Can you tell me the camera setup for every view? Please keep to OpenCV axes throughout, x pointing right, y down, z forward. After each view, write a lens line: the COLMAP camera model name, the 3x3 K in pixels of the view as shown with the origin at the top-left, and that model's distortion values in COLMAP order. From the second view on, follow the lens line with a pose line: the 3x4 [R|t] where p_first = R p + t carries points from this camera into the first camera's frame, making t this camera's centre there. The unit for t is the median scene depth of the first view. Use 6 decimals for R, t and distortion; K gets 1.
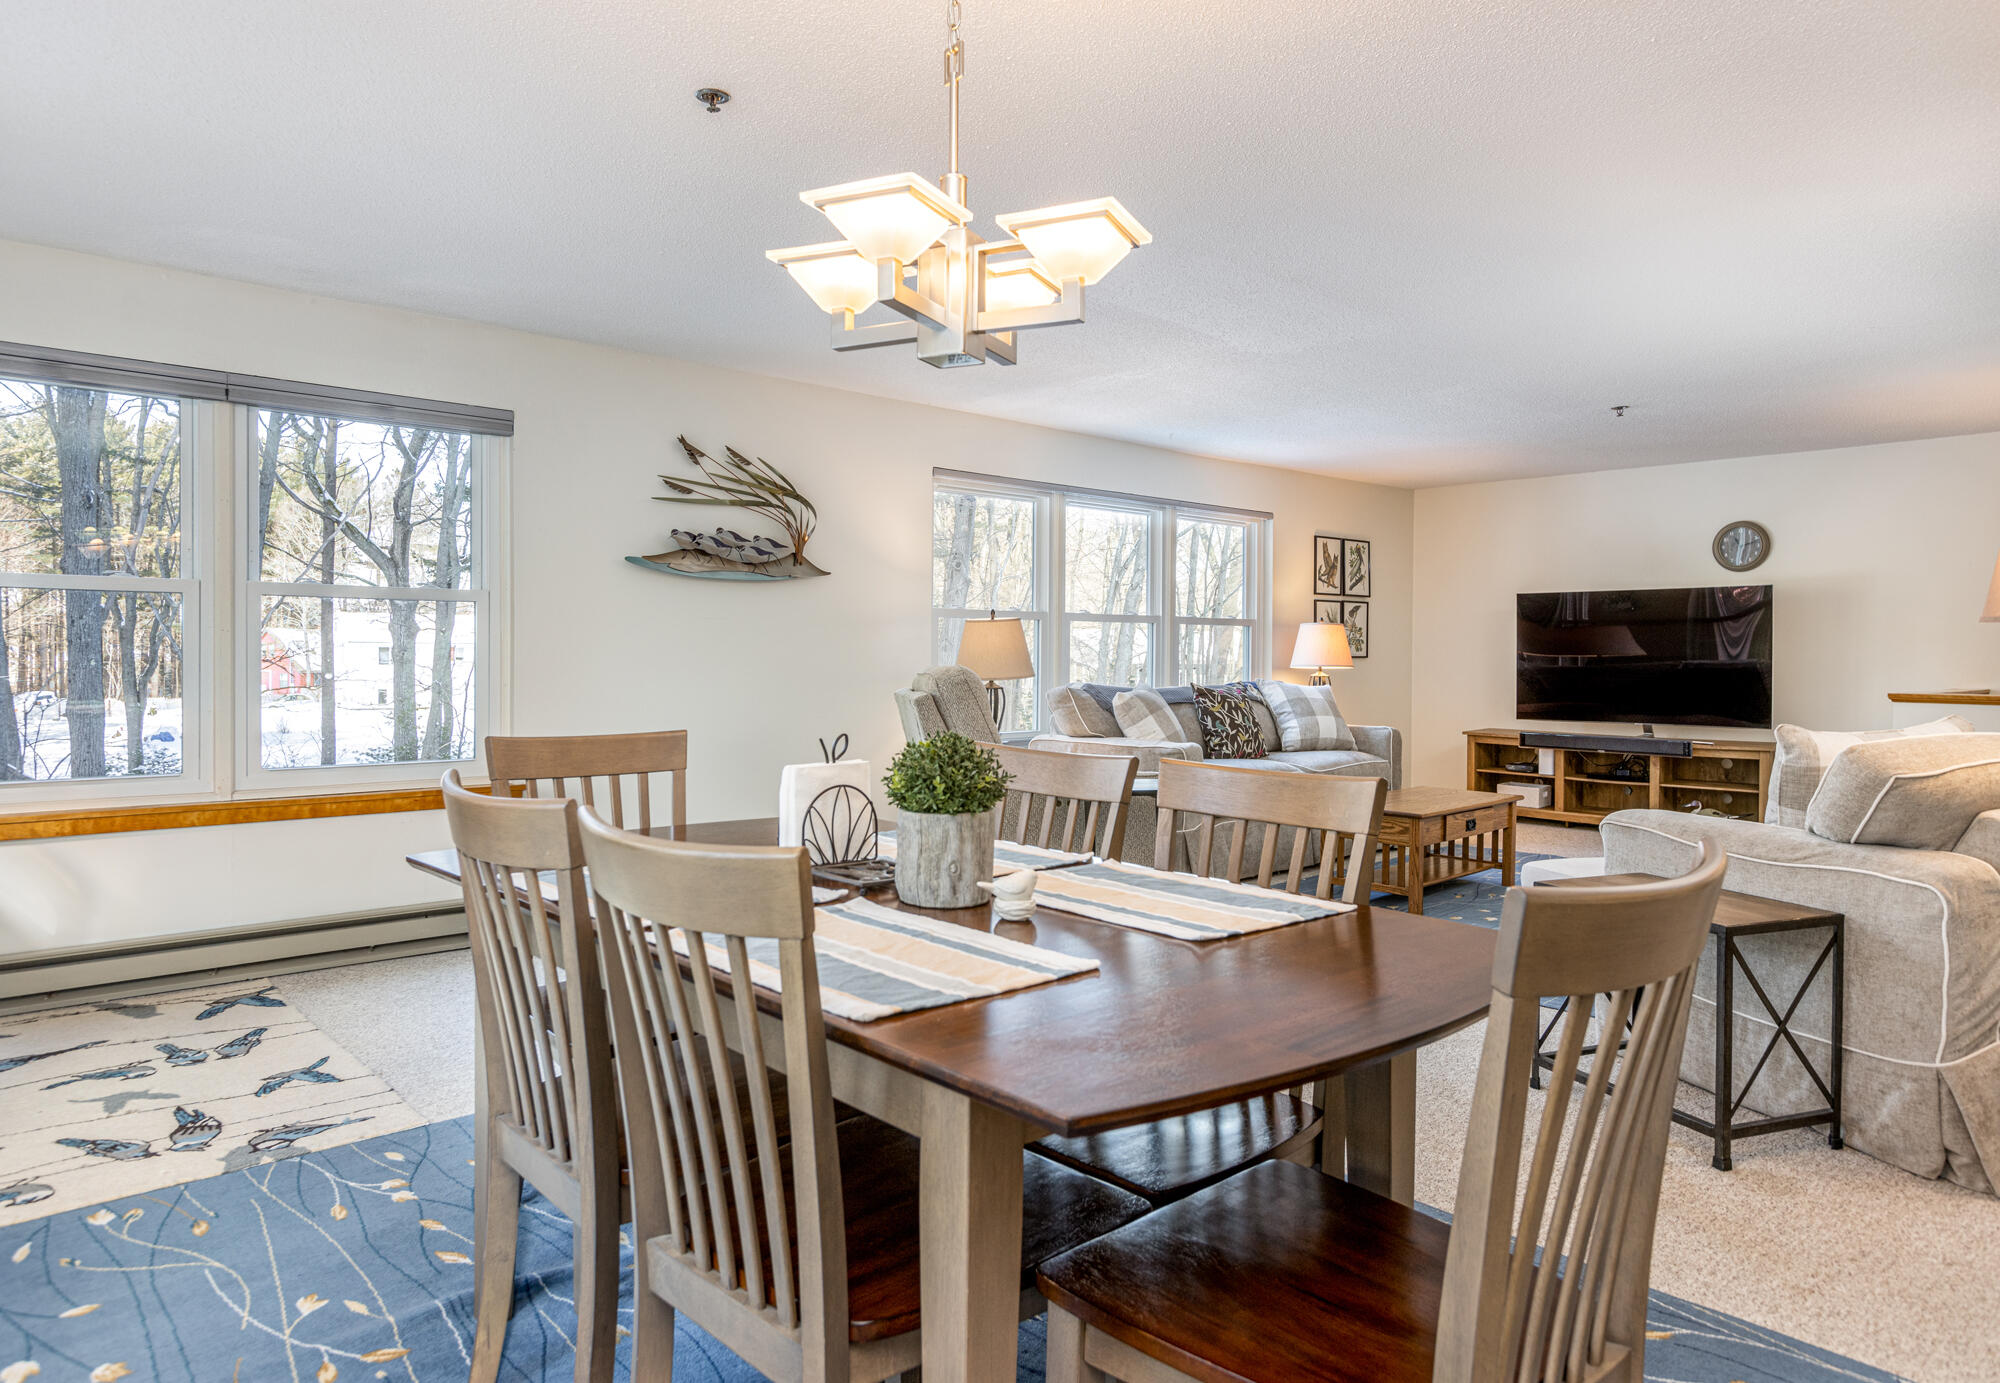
lens RADIAL K [[1276.0, 0, 1000.0], [0, 1276.0, 691.5], [0, 0, 1]] dist [0.001181, 0.000310]
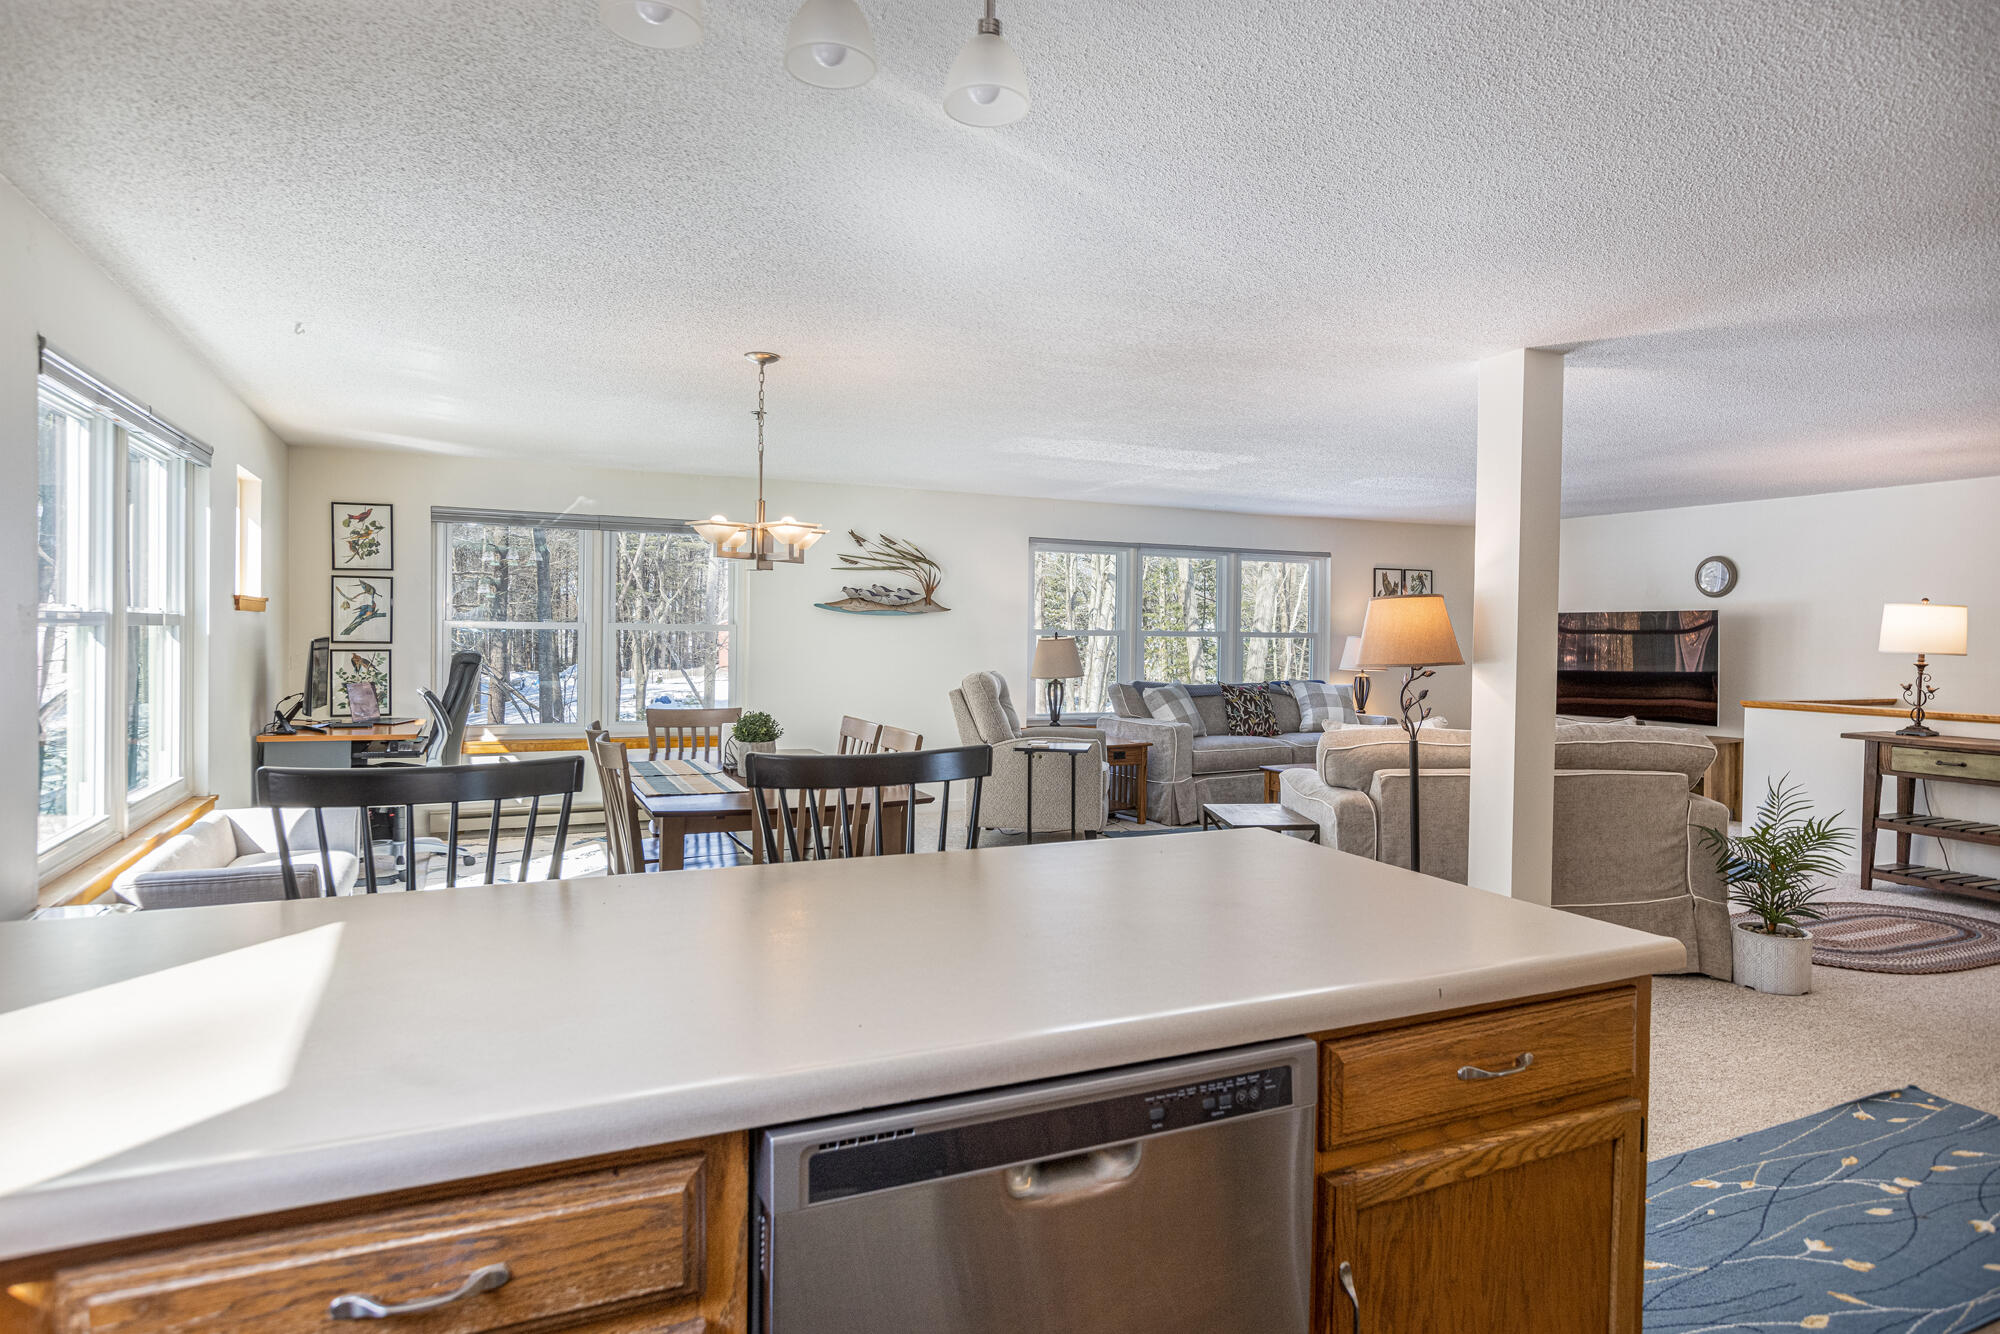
lens RADIAL K [[1136.3, 0, 1000.0], [0, 1136.3, 667.0], [0, 0, 1]] dist [-0.000522, -0.000024]
pose [[0.956148, 0.014701, -0.292516, 0.313988], [-0.016195, 0.999865, -0.002685, -0.016994], [0.292437, 0.007305, 0.956257, -0.305164]]
